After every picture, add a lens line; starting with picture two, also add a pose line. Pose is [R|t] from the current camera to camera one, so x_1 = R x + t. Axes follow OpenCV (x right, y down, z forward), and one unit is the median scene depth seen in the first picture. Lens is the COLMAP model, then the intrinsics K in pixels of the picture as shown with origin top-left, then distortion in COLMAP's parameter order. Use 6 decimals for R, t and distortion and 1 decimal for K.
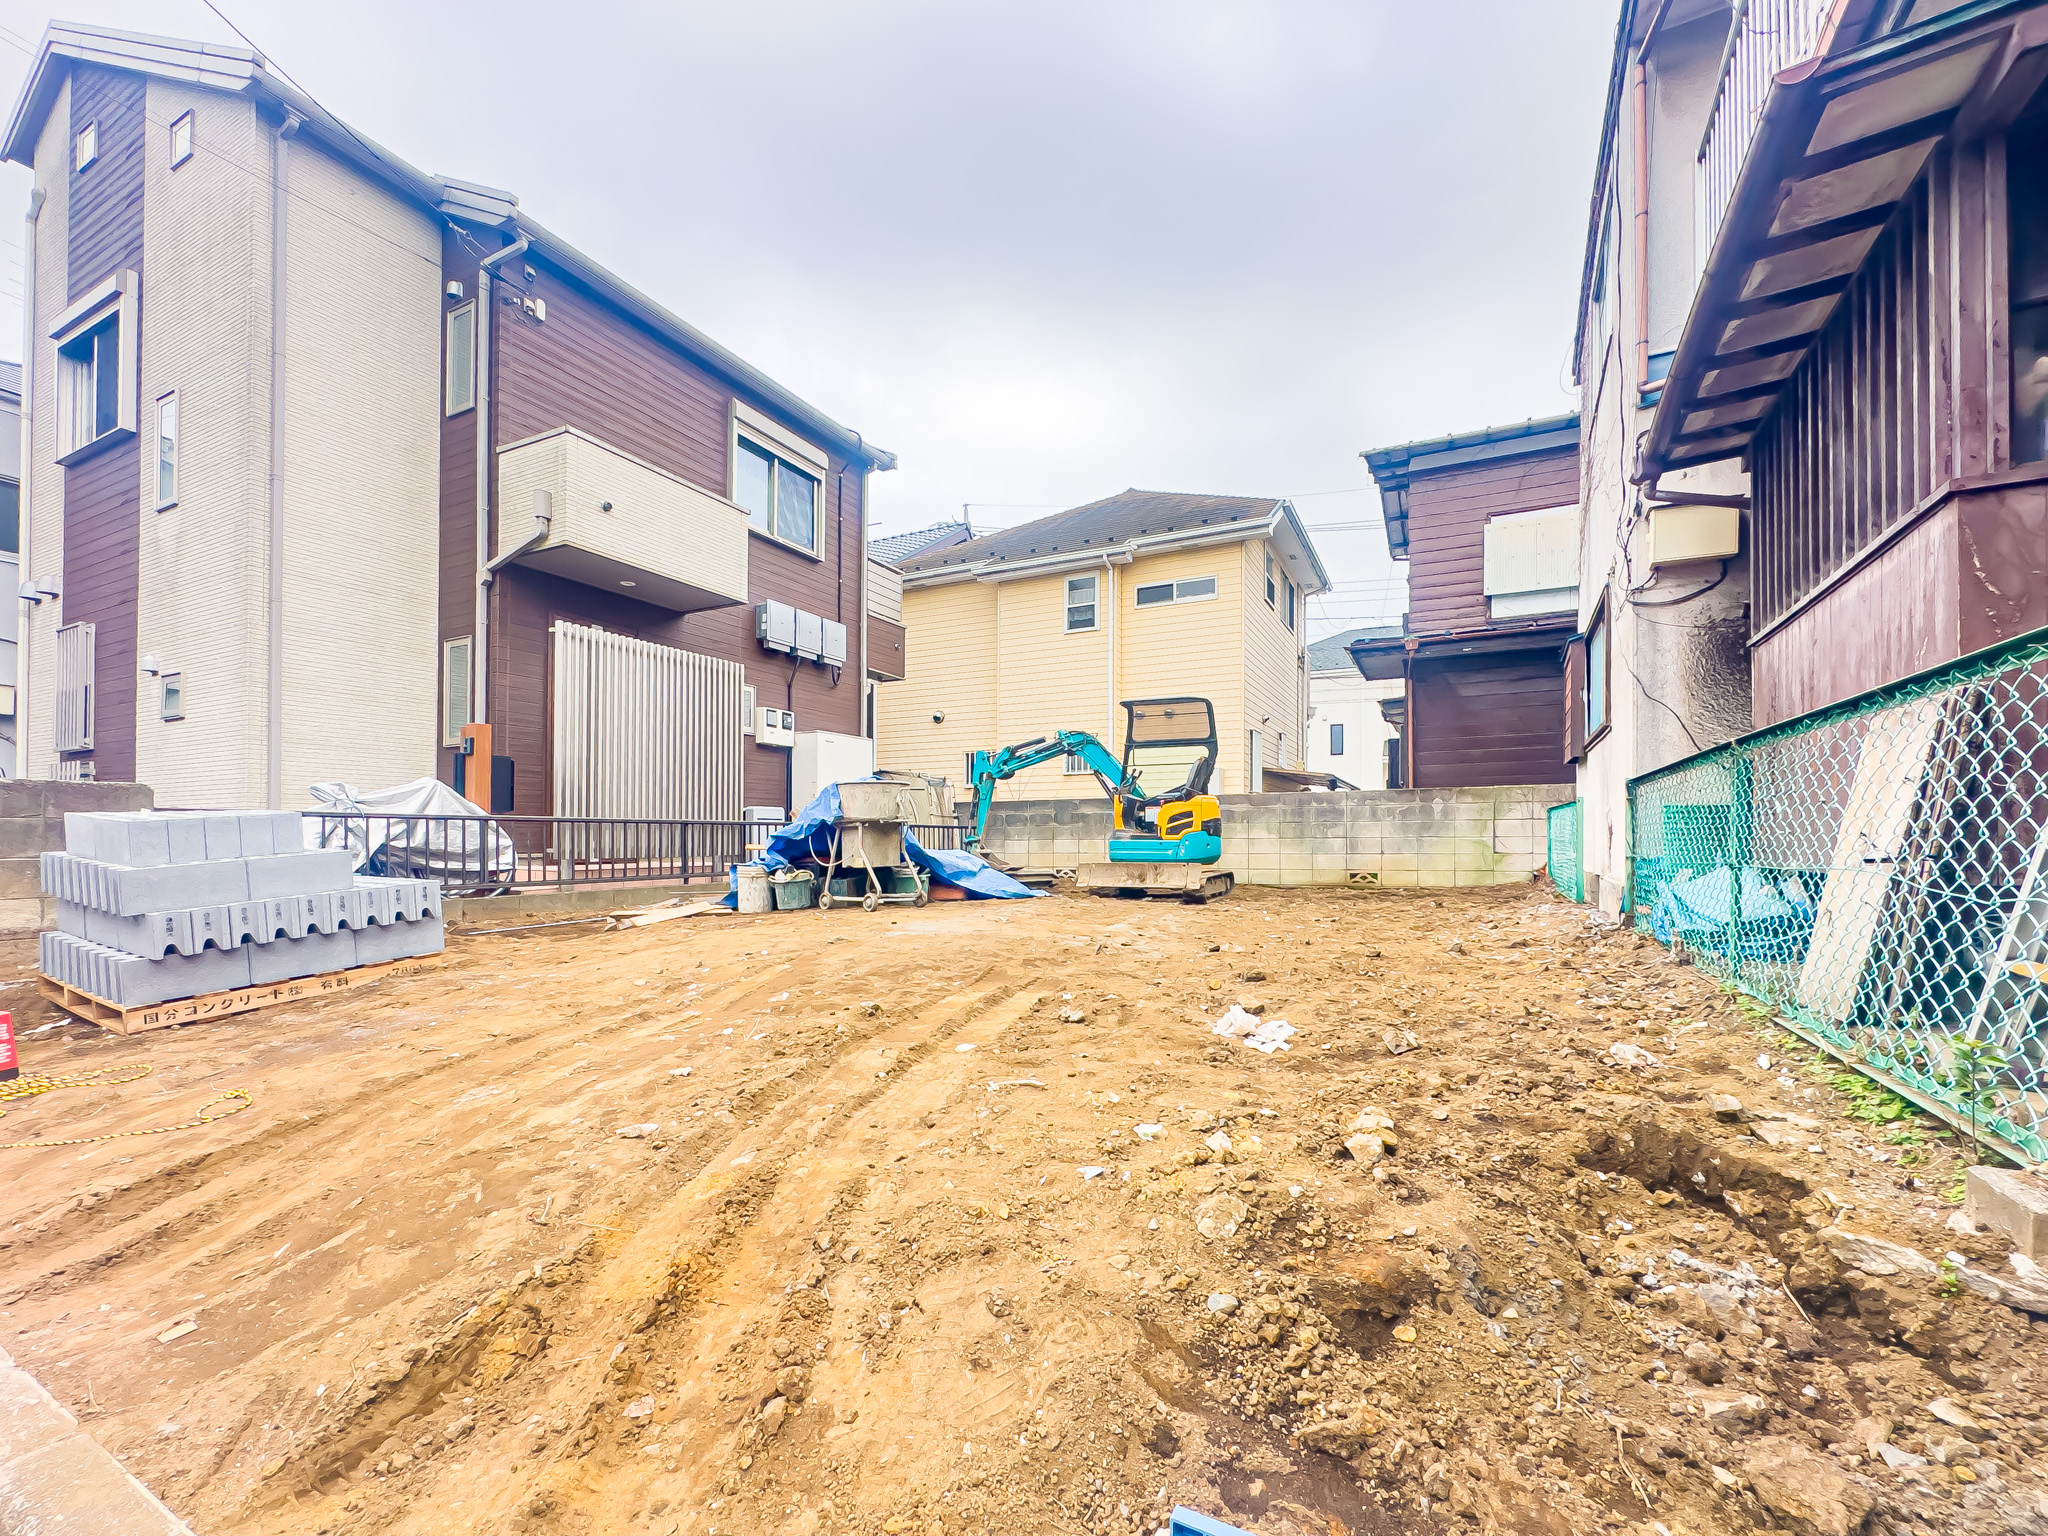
lens RADIAL K [[846.1, 0, 1045.1], [0, 846.1, 839.1], [0, 0, 1]] dist [-0.001412, -0.000414]
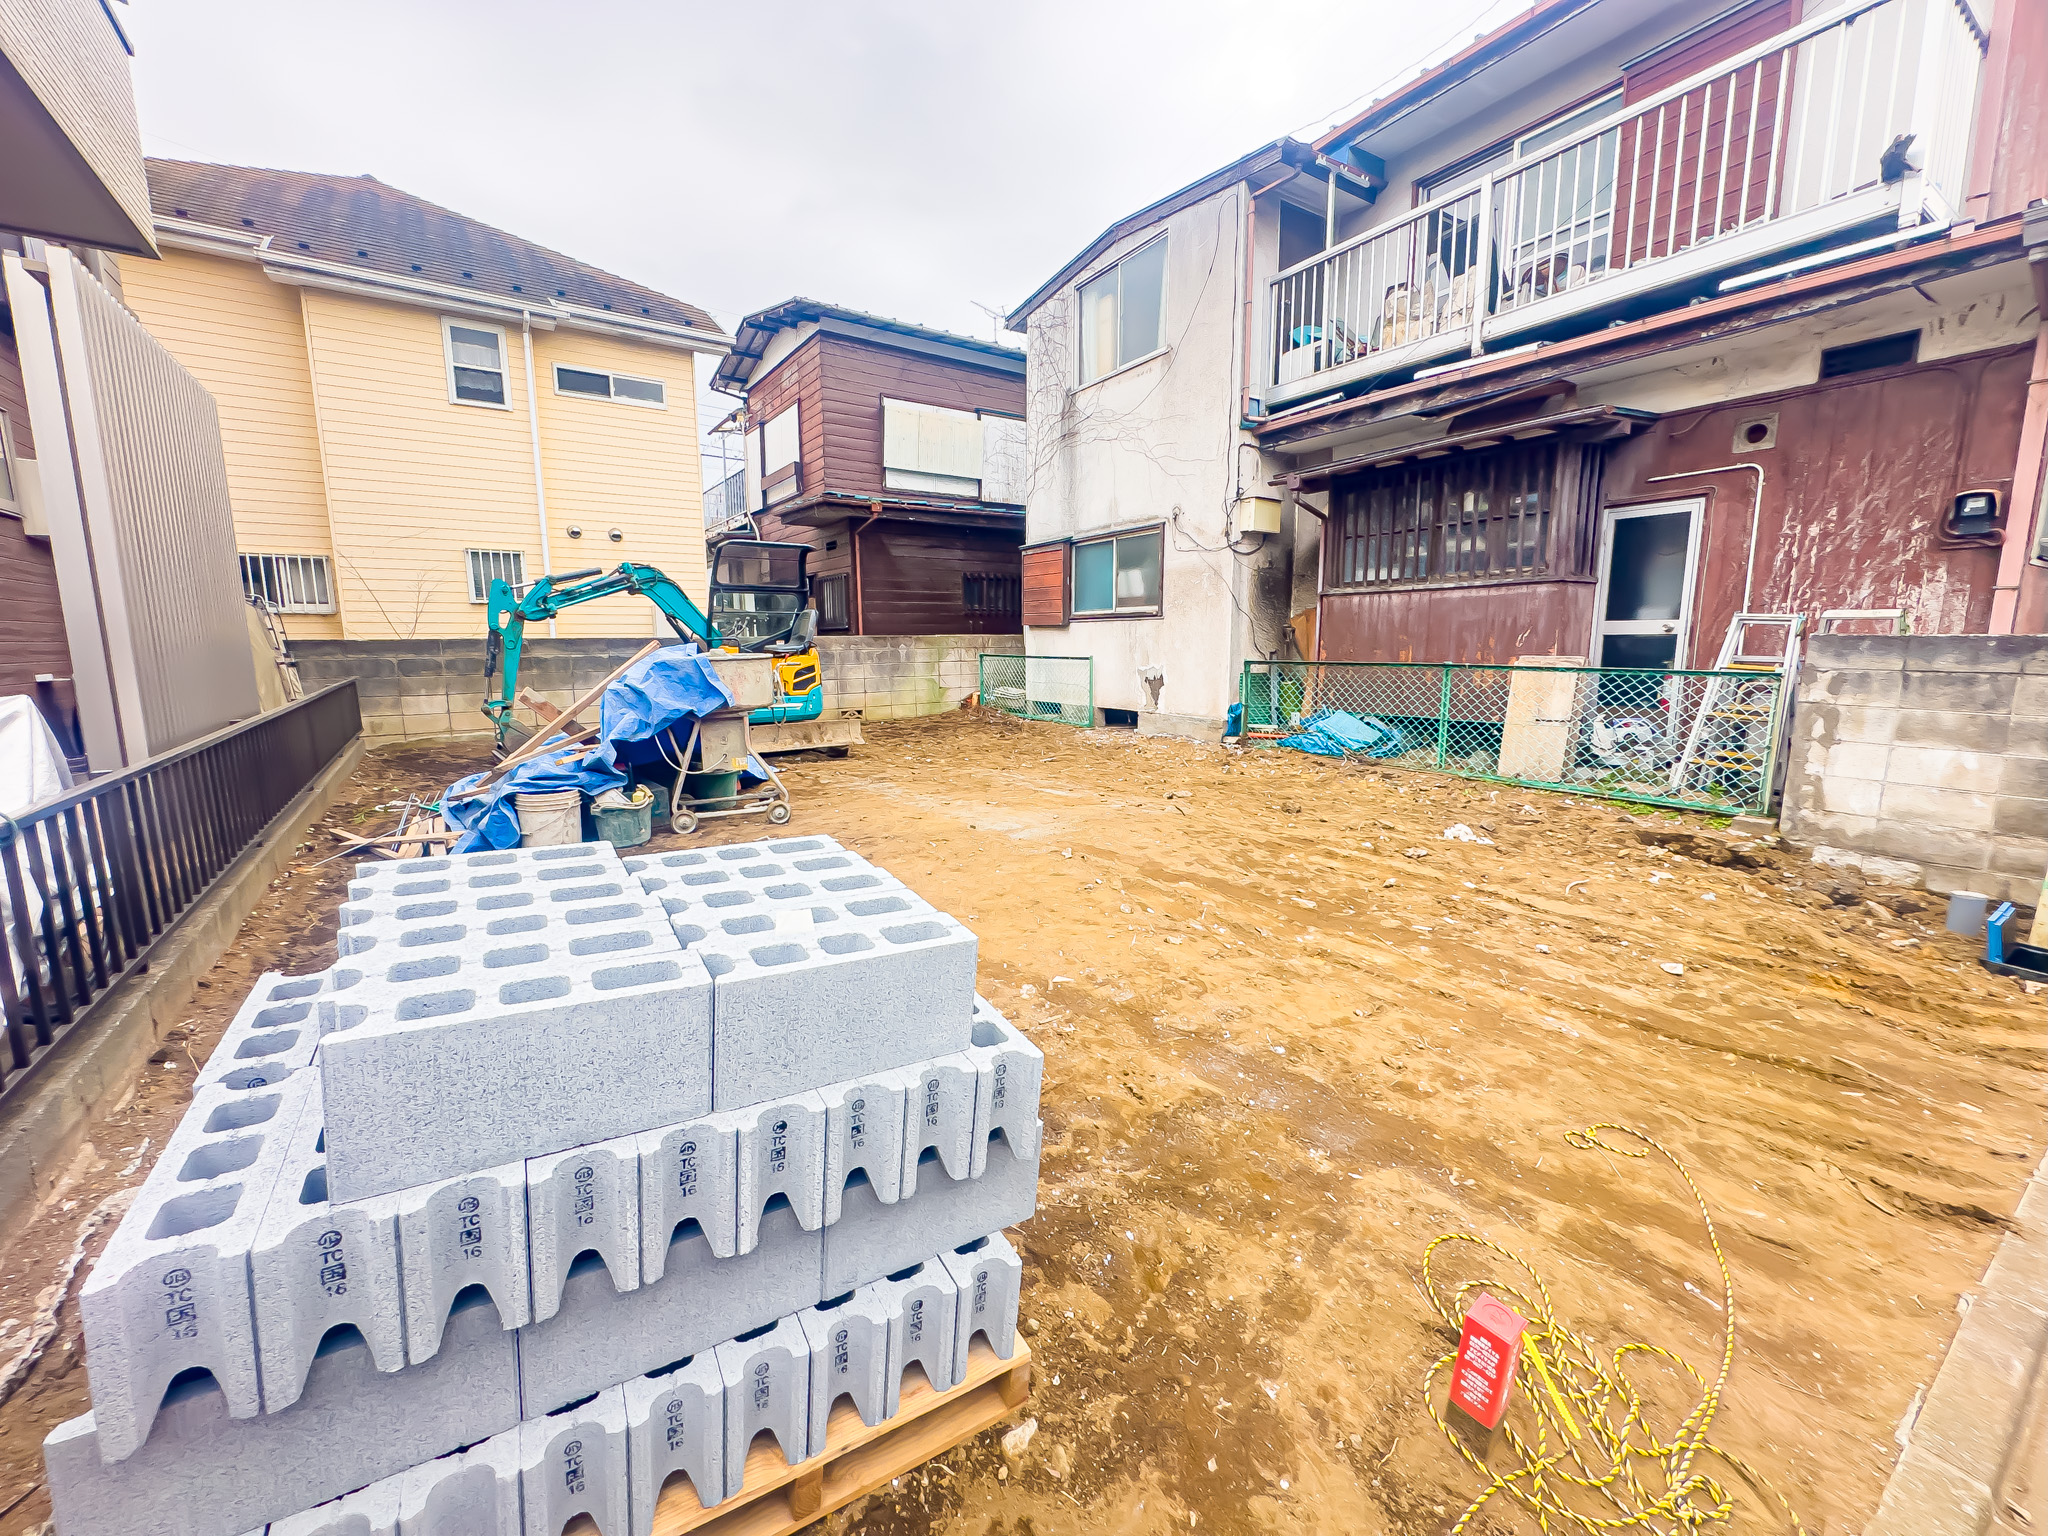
lens RADIAL K [[811.9, 0, 1023.4], [0, 811.9, 766.8], [0, 0, 1]] dist [-0.004310, 0.000875]
pose [[0.489615, -0.134984, 0.861427, -0.761191], [0.002356, 0.988146, 0.153502, -0.084676], [-0.871935, -0.073128, 0.484129, 0.446371]]
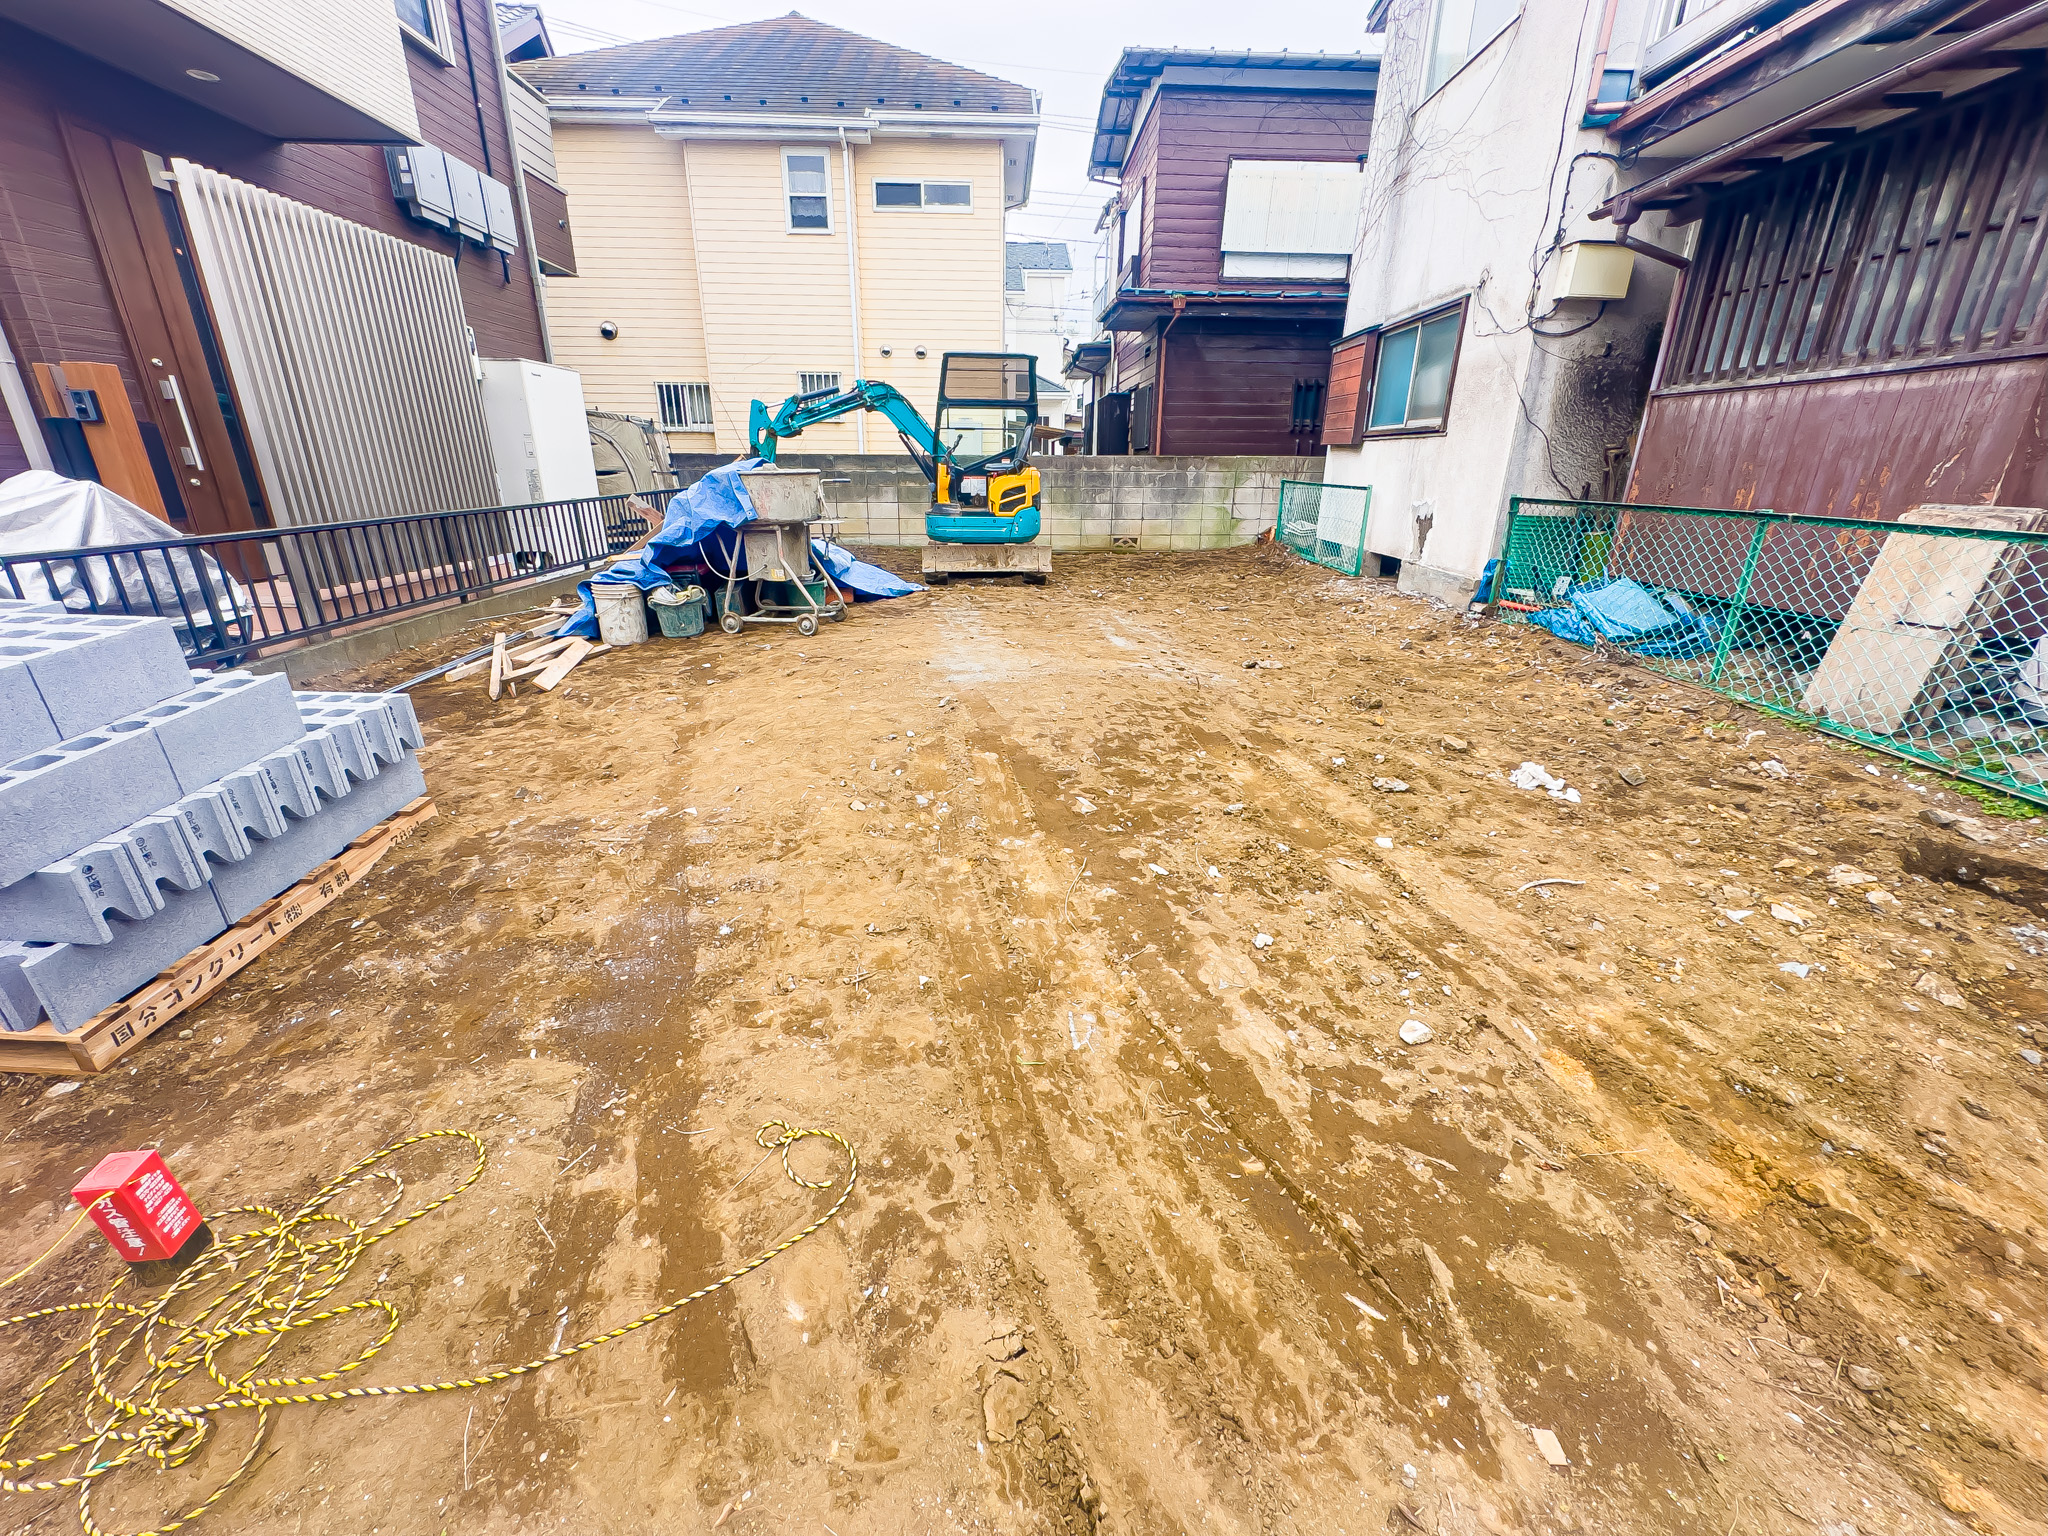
lens RADIAL K [[811.9, 0, 1025.5], [0, 811.9, 766.4], [0, 0, 1]] dist [-0.004310, 0.000875]
pose [[0.882899, -0.154784, 0.443319, -0.406558], [-0.013217, 0.935543, 0.352965, -0.084456], [-0.469377, -0.317491, 0.823944, 0.180829]]
